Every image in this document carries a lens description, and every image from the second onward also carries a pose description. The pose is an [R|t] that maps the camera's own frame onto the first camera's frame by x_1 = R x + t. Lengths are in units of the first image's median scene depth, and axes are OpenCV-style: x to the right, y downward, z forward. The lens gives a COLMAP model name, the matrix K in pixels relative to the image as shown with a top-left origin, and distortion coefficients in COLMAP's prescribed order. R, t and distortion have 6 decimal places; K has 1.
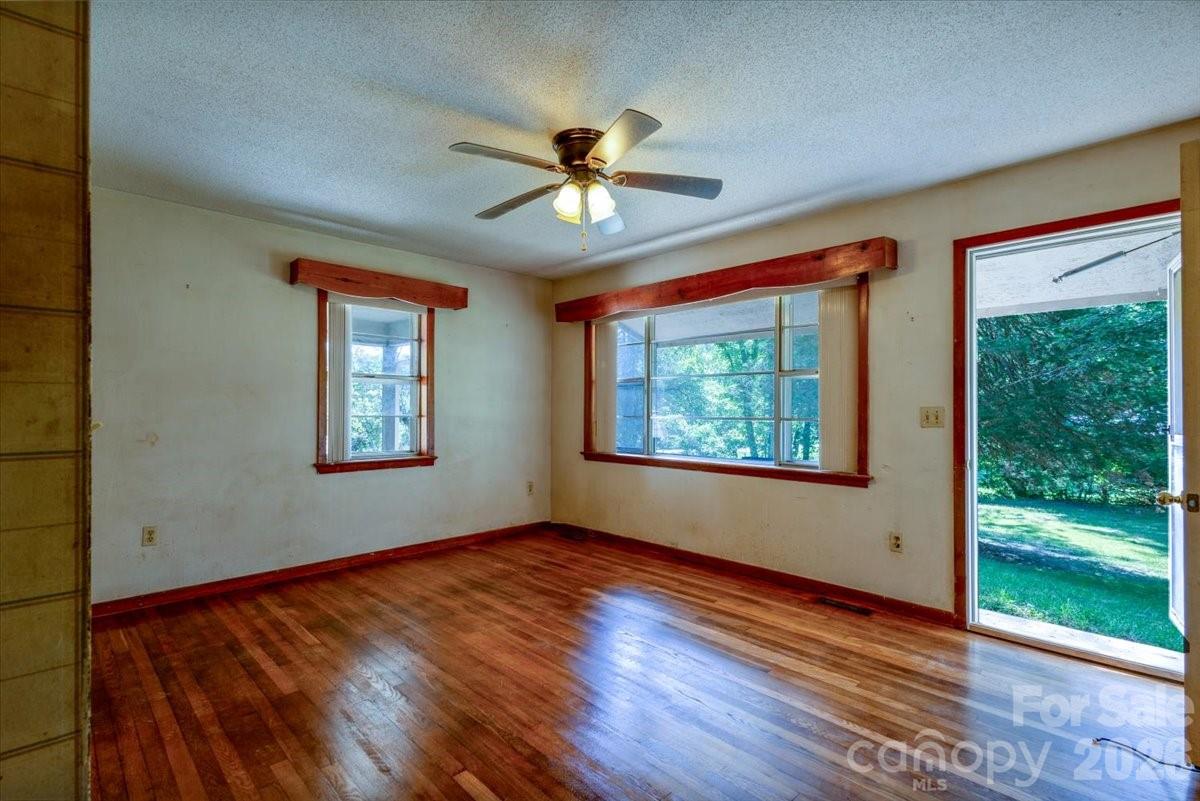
lens RADIAL K [[555.6, 0, 606.0], [0, 555.6, 402.7], [0, 0, 1]] dist [0.002695, -0.002926]
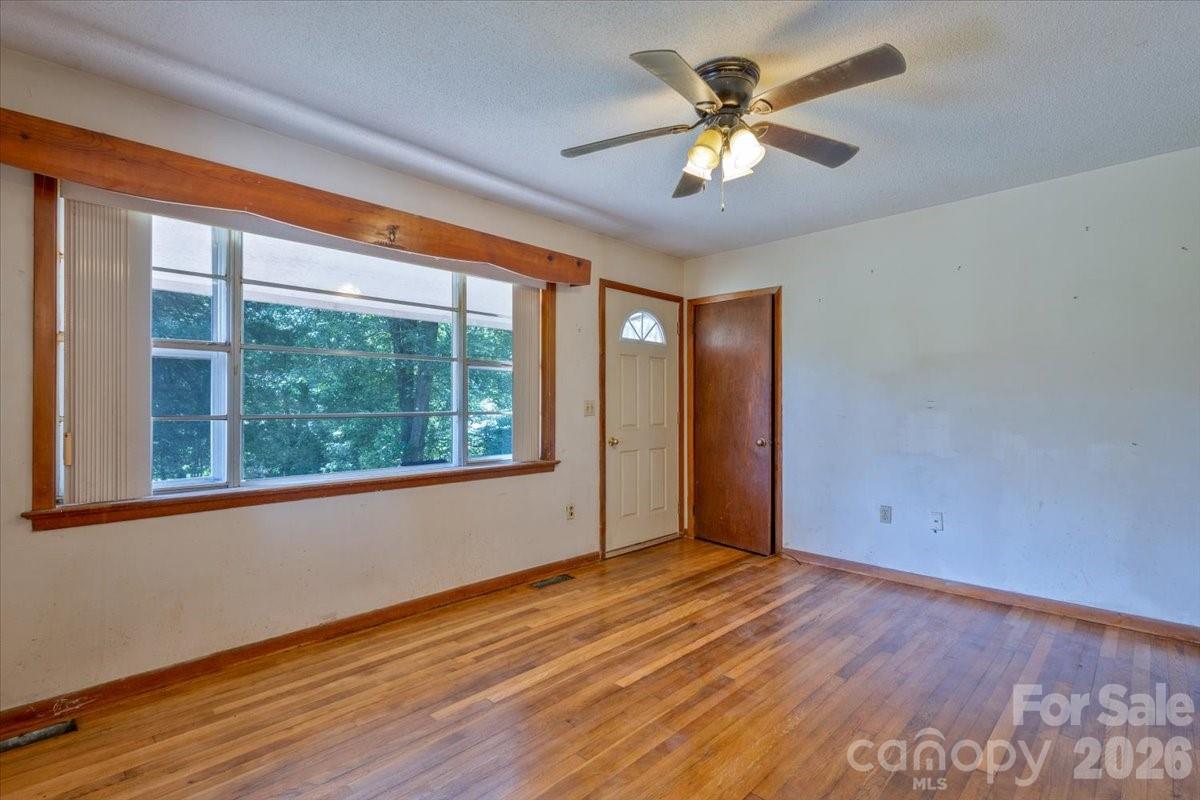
lens RADIAL K [[555.6, 0, 603.9], [0, 555.6, 402.9], [0, 0, 1]] dist [0.002695, -0.002926]
pose [[-0.009235, -0.008263, 0.999923, -0.659688], [-0.008586, 0.999930, 0.008184, 0.002703], [-0.999920, -0.008509, -0.009306, 0.893054]]
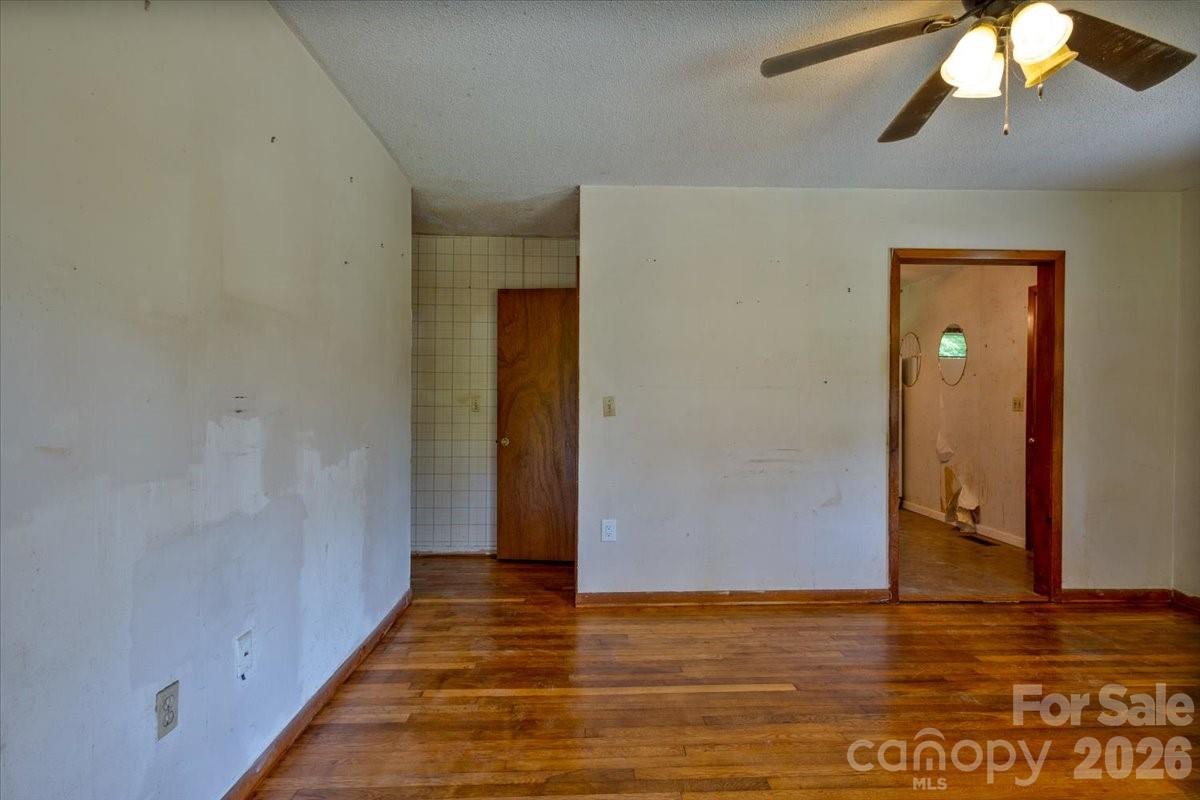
lens RADIAL K [[555.6, 0, 597.5], [0, 555.6, 400.1], [0, 0, 1]] dist [0.002695, -0.002926]
pose [[-0.685829, -0.007827, -0.727720, 0.518592], [0.000460, 0.999937, -0.011189, 0.011190], [0.727762, -0.008008, -0.685783, 0.818353]]
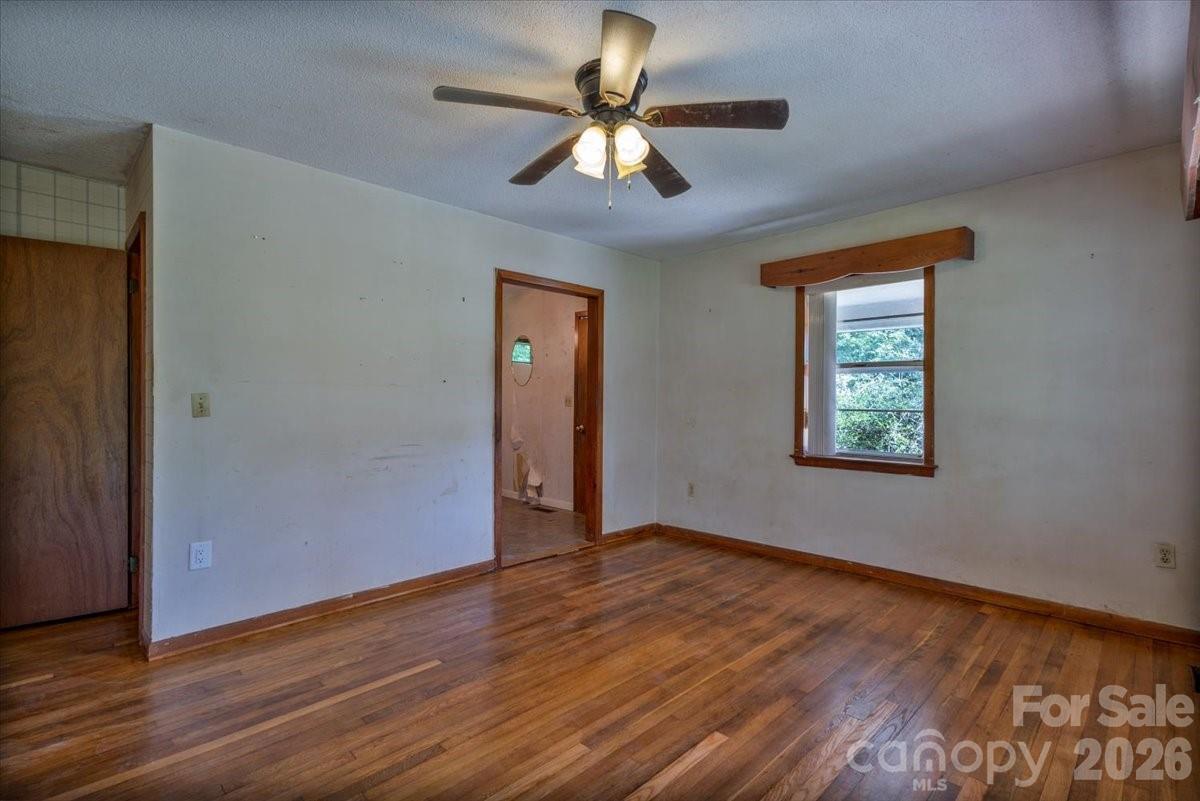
lens RADIAL K [[555.6, 0, 599.7], [0, 555.6, 397.8], [0, 0, 1]] dist [0.002695, -0.002926]
pose [[-0.006783, -0.008552, -0.999940, 0.596905], [0.007160, 0.999937, -0.008601, 0.012233], [0.999951, -0.007218, -0.006721, 0.745383]]
